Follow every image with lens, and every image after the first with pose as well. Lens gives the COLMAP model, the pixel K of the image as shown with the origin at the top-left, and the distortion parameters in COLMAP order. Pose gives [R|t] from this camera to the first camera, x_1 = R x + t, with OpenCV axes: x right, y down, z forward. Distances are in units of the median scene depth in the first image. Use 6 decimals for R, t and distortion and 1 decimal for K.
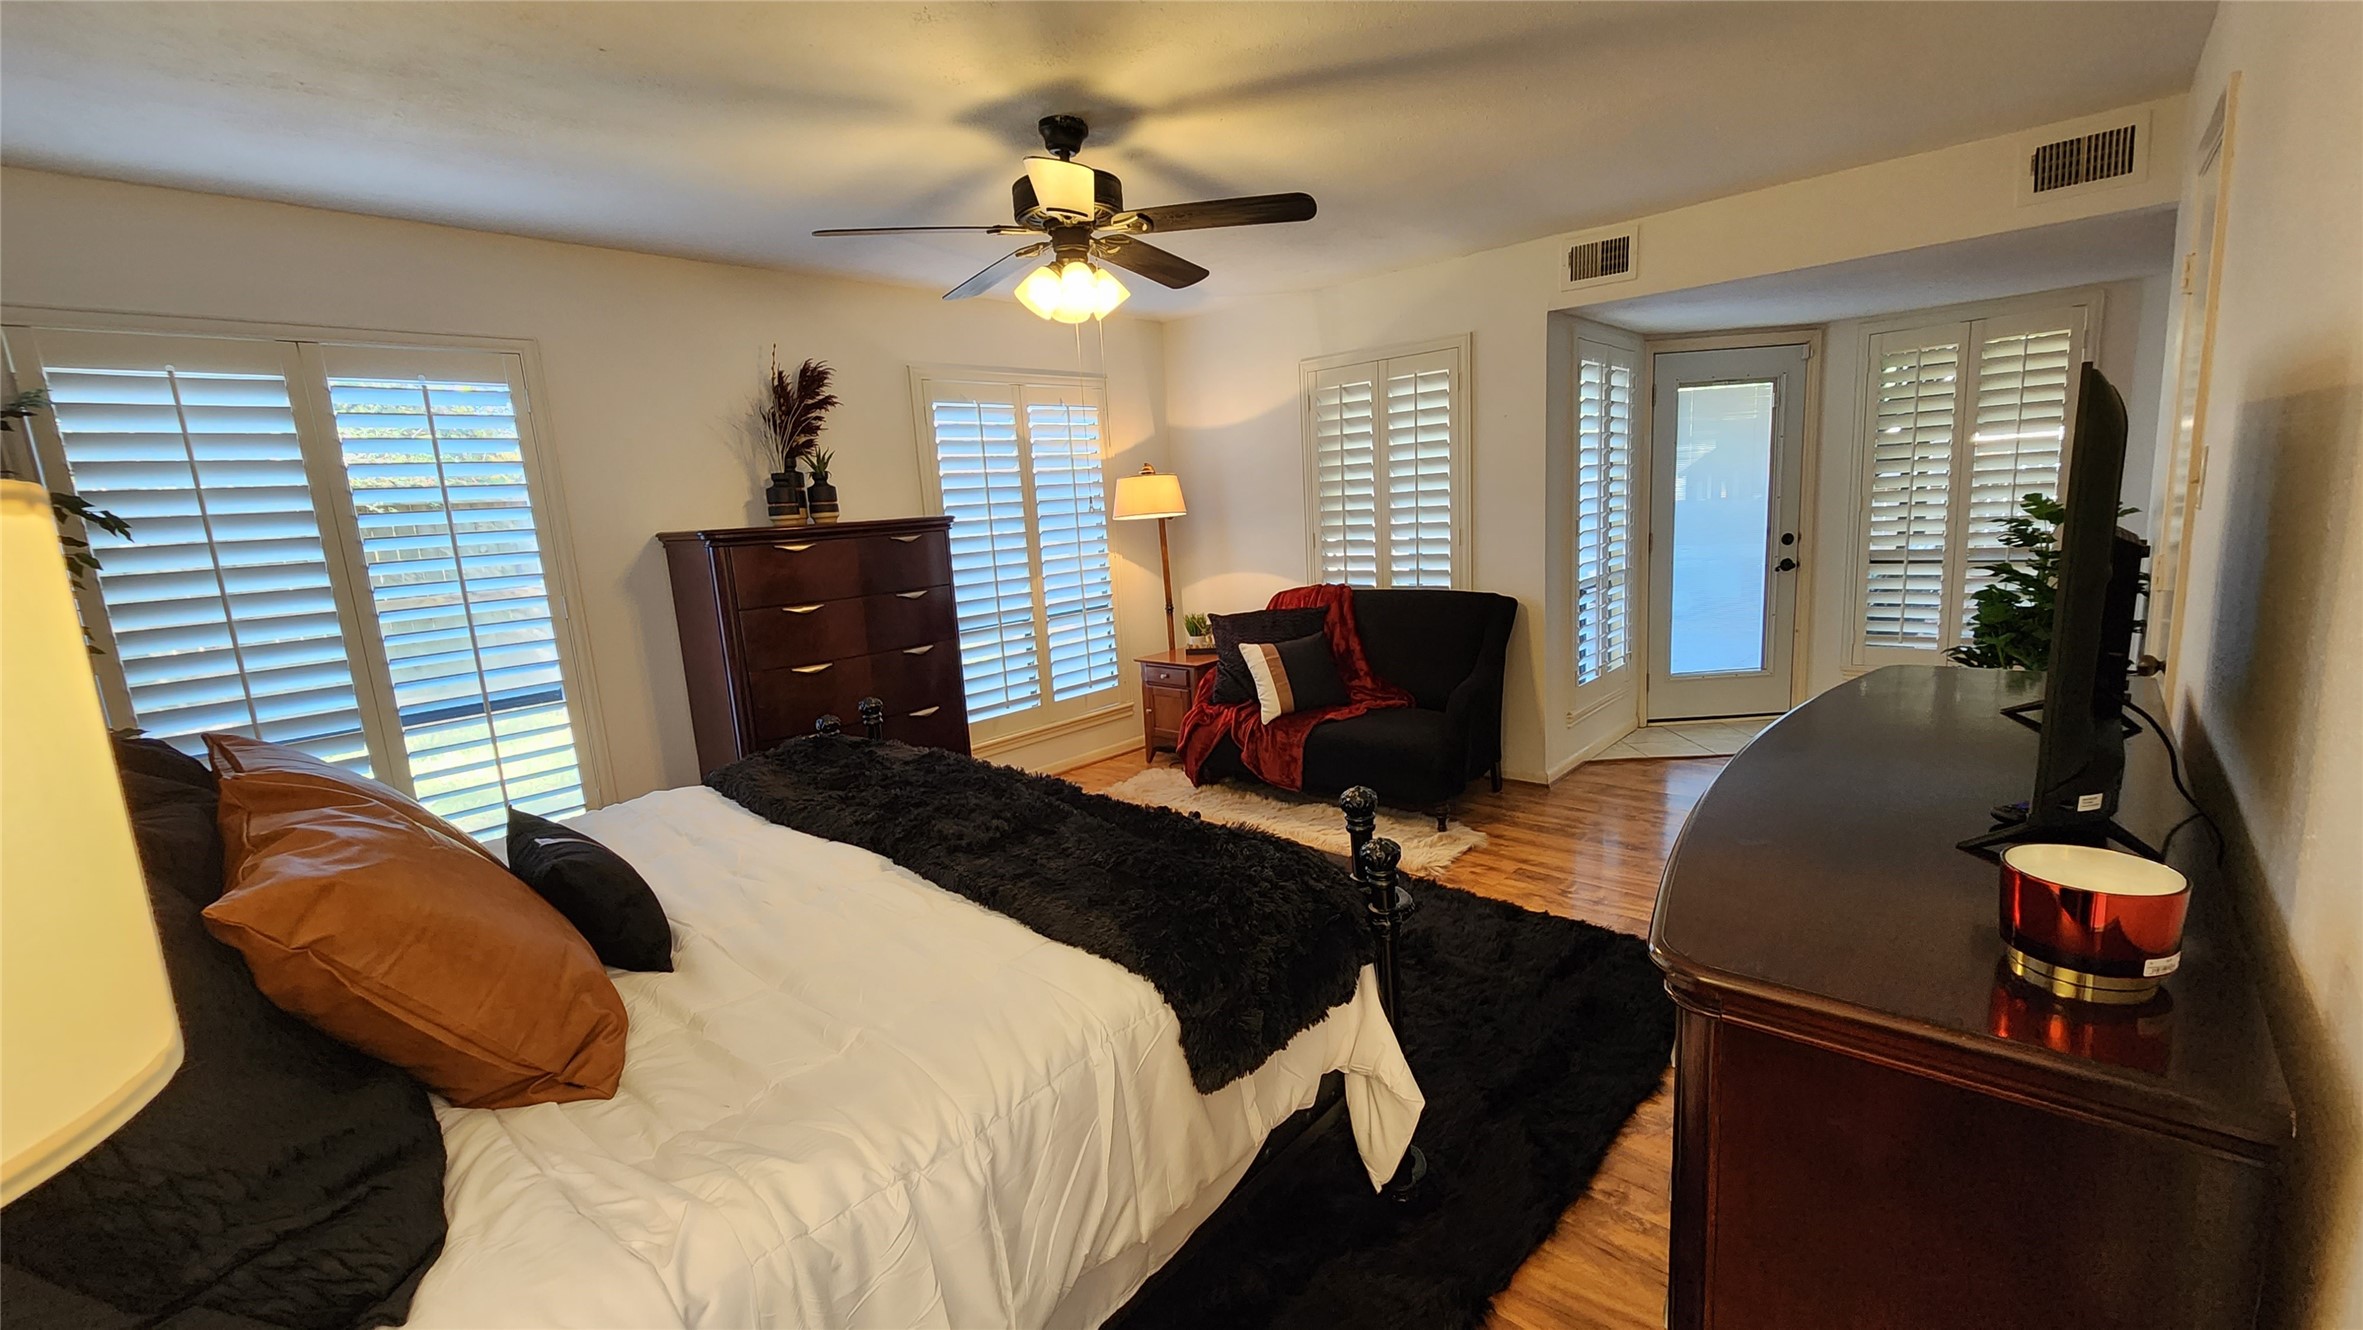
lens RADIAL K [[956.9, 0, 1181.5], [0, 956.9, 665.0], [0, 0, 1]] dist [0.000873, 0.000212]
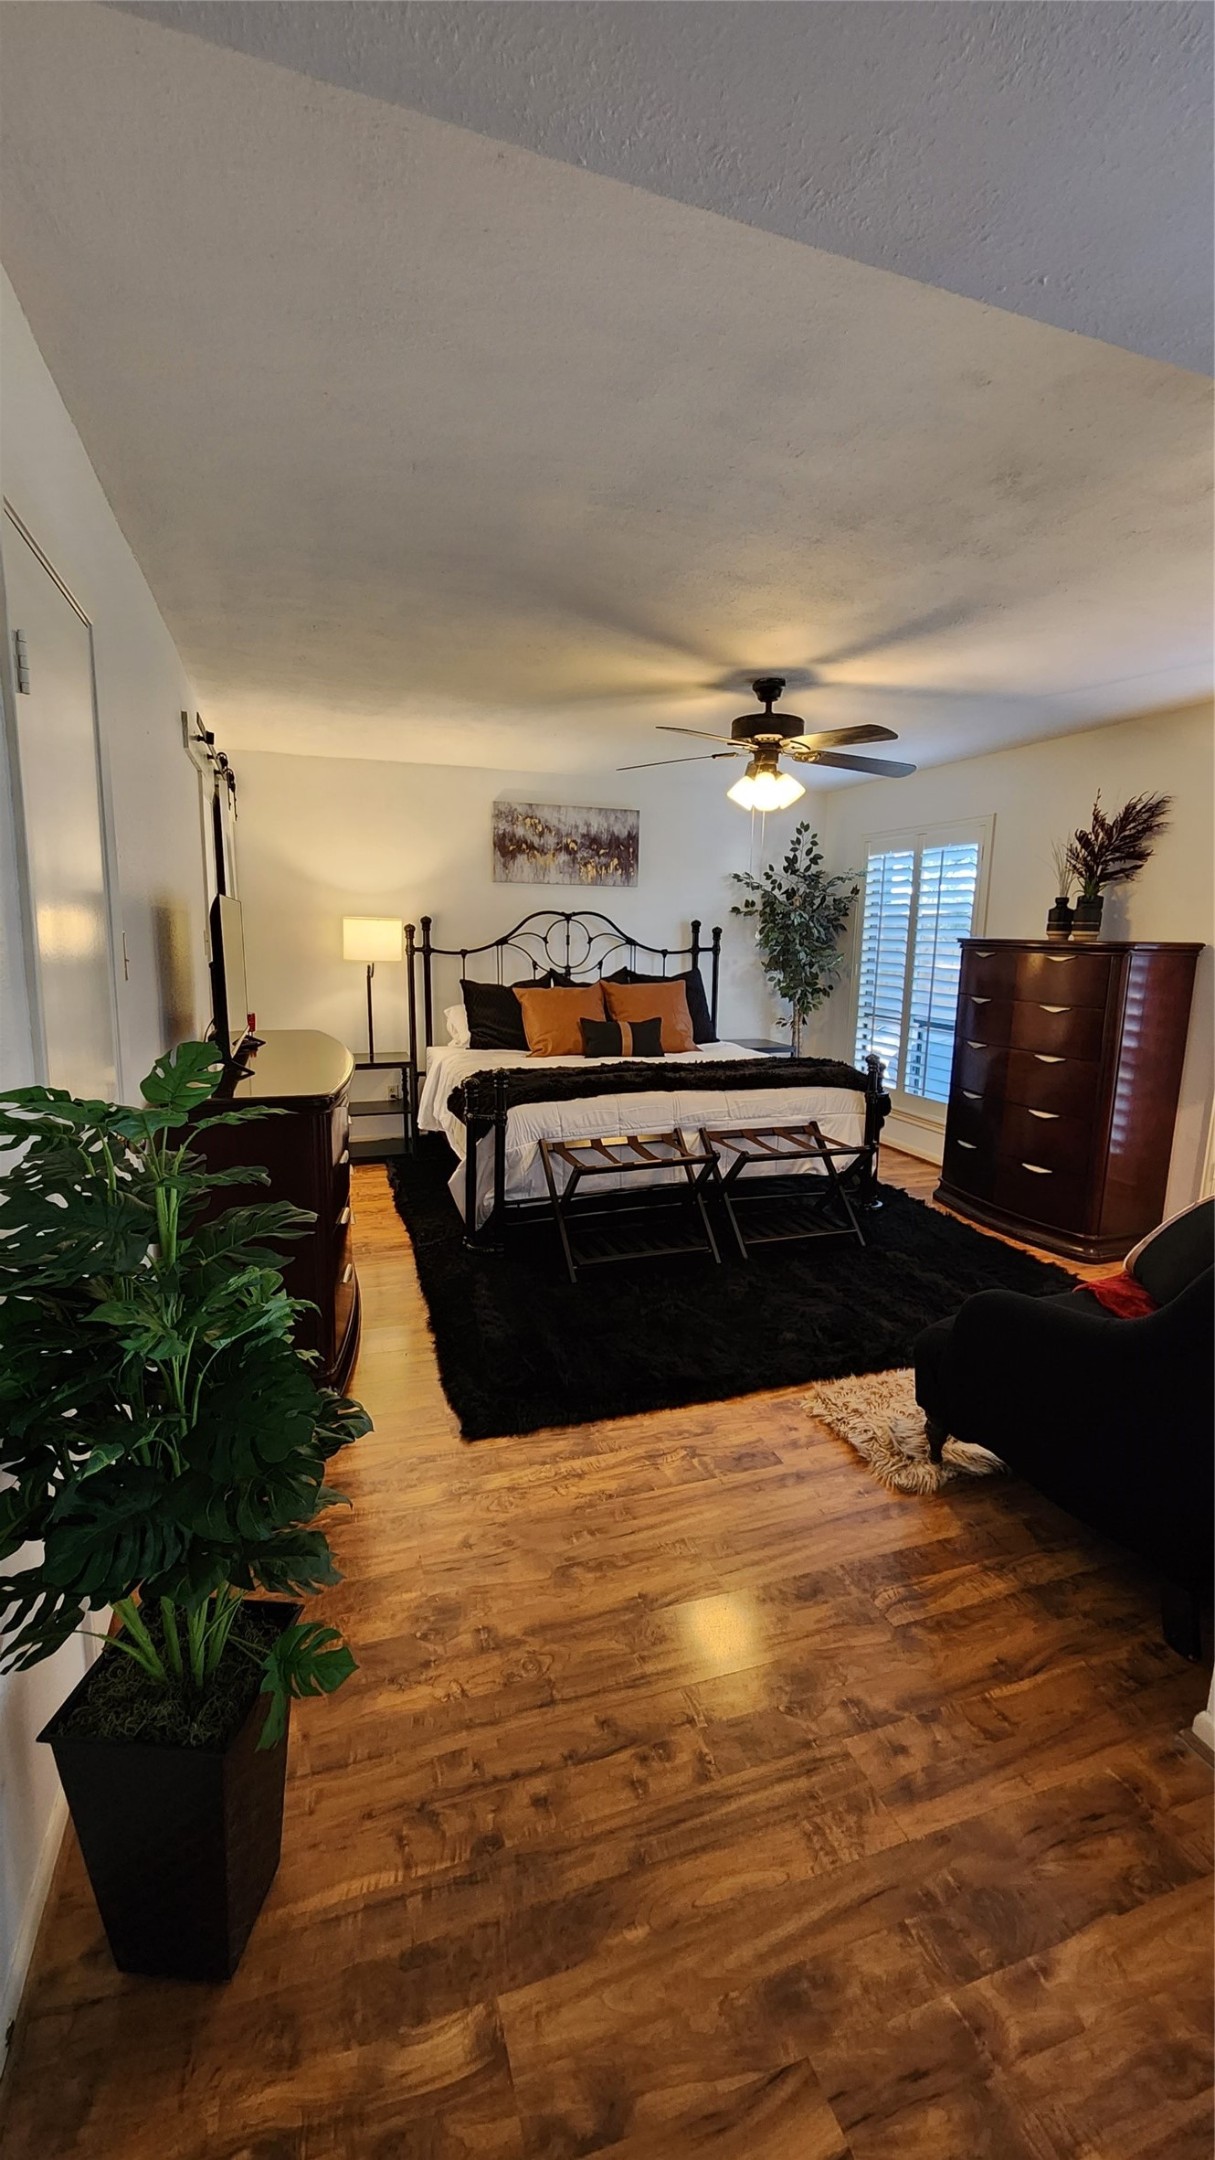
lens RADIAL K [[874.7, 0, 607.5], [0, 874.7, 1080.0], [0, 0, 1]] dist [0.000873, 0.000212]
pose [[-0.473441, 0.204797, -0.856686, 0.839428], [-0.137190, 0.943581, 0.301387, -0.227058], [0.870076, 0.260217, -0.418634, 0.976971]]
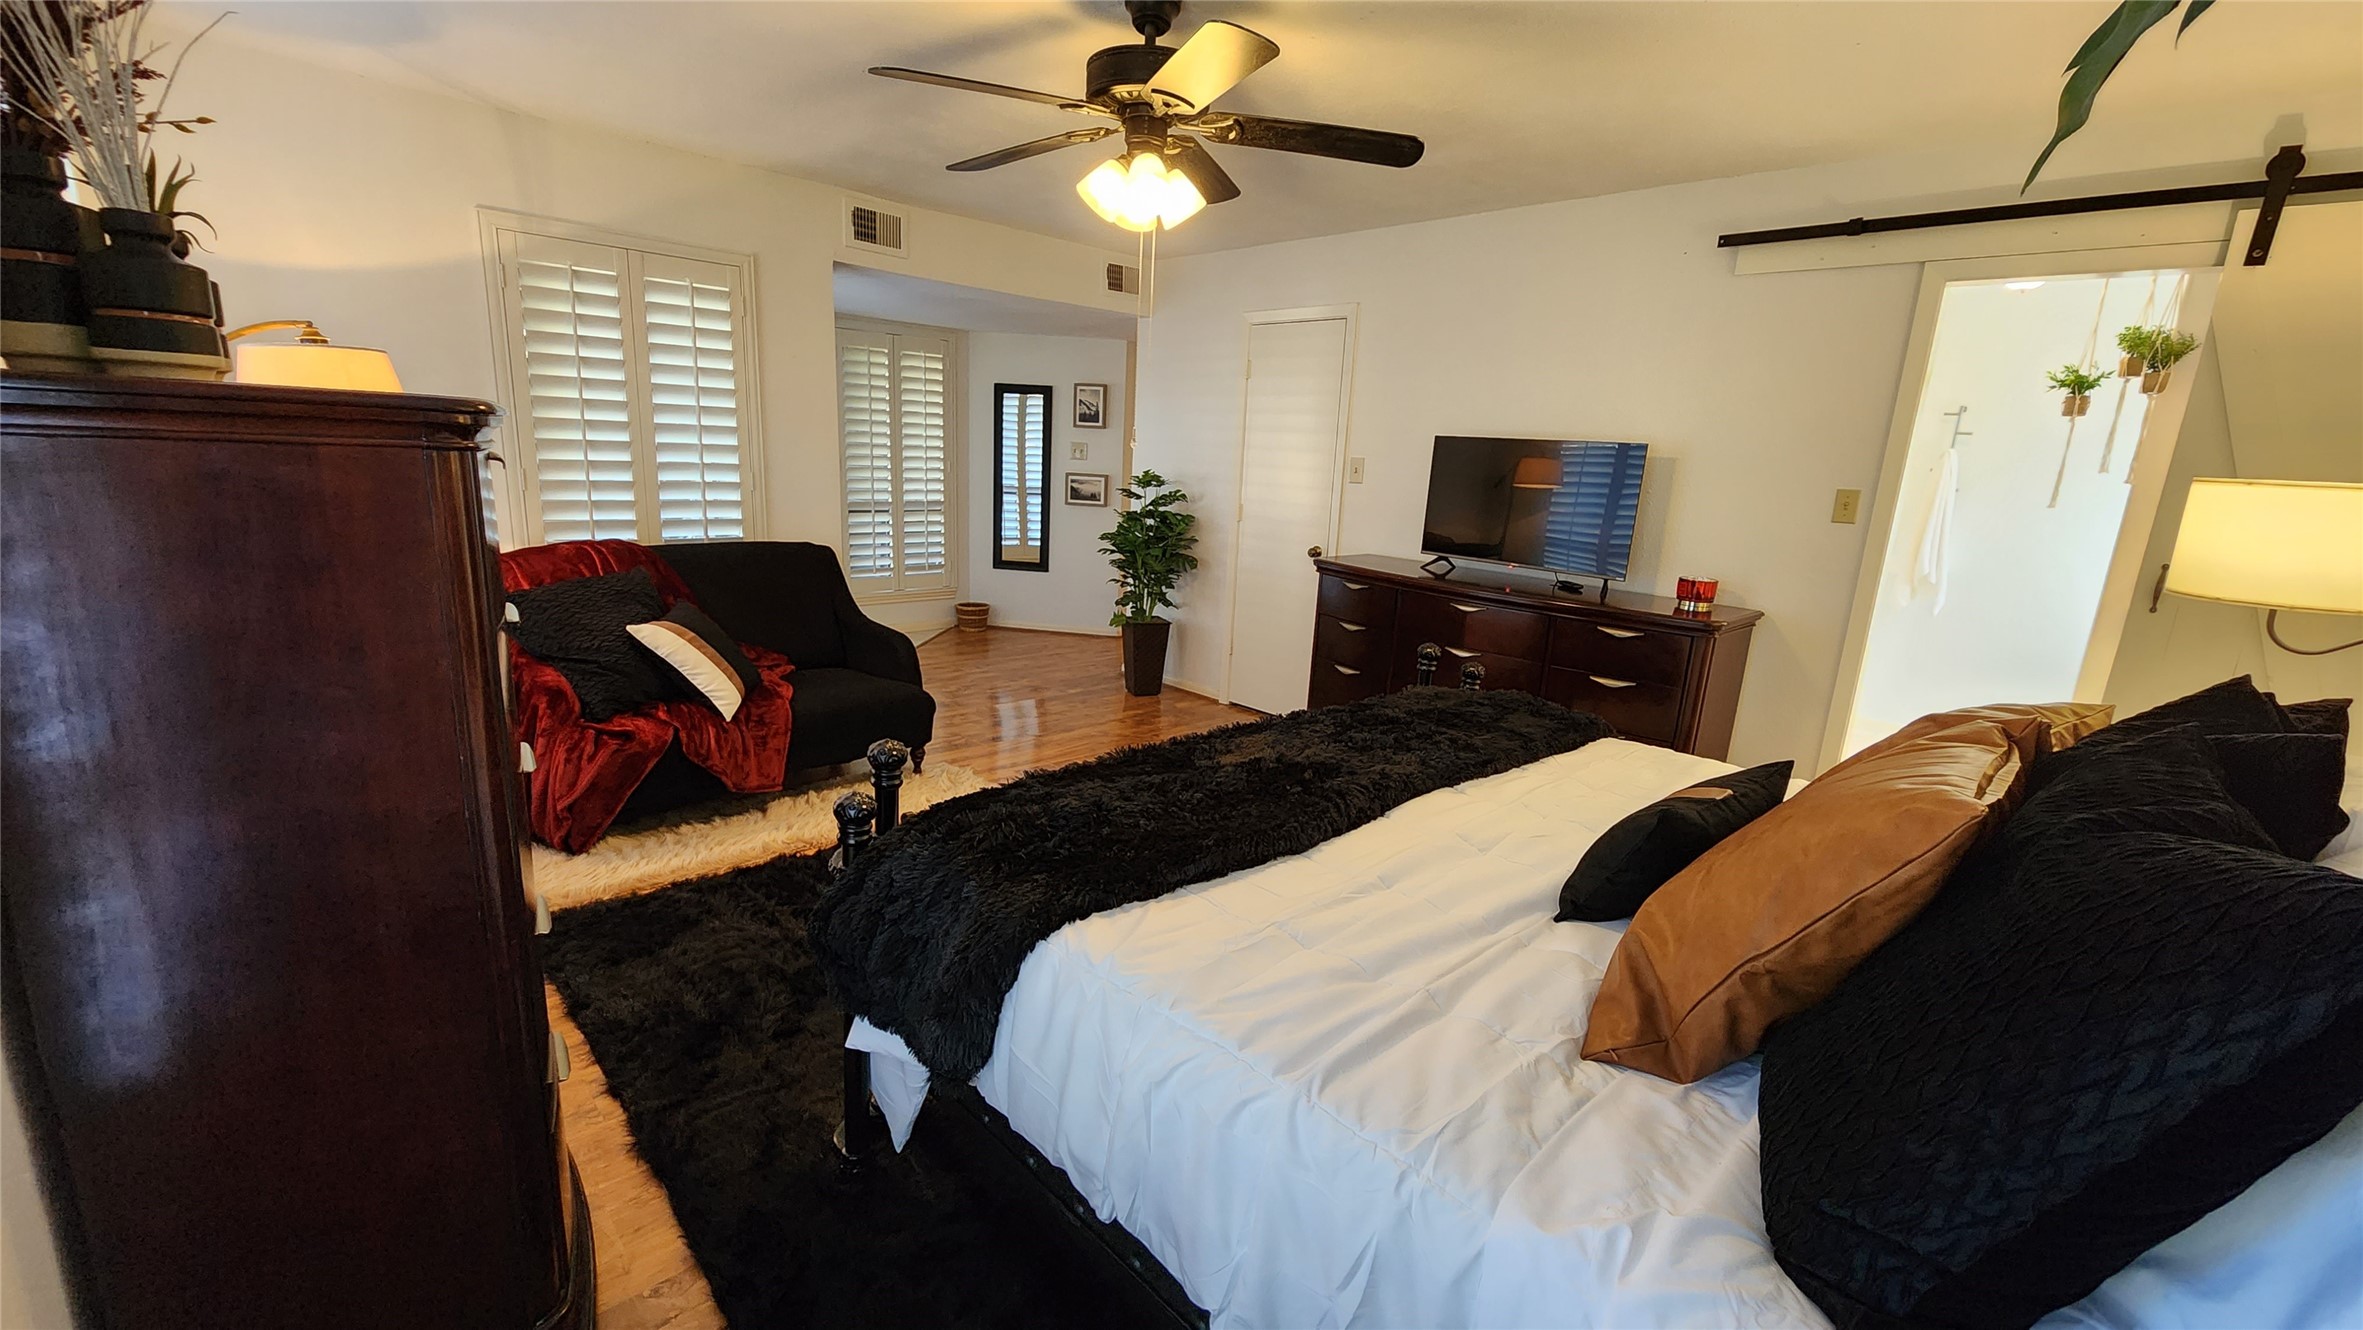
lens RADIAL K [[956.9, 0, 1181.5], [0, 956.9, 665.0], [0, 0, 1]] dist [0.000873, 0.000212]
pose [[0.061226, -0.155596, 0.985922, -0.694511], [0.108306, 0.982978, 0.148405, -0.060331], [-0.992230, 0.097695, 0.077036, 0.620474]]
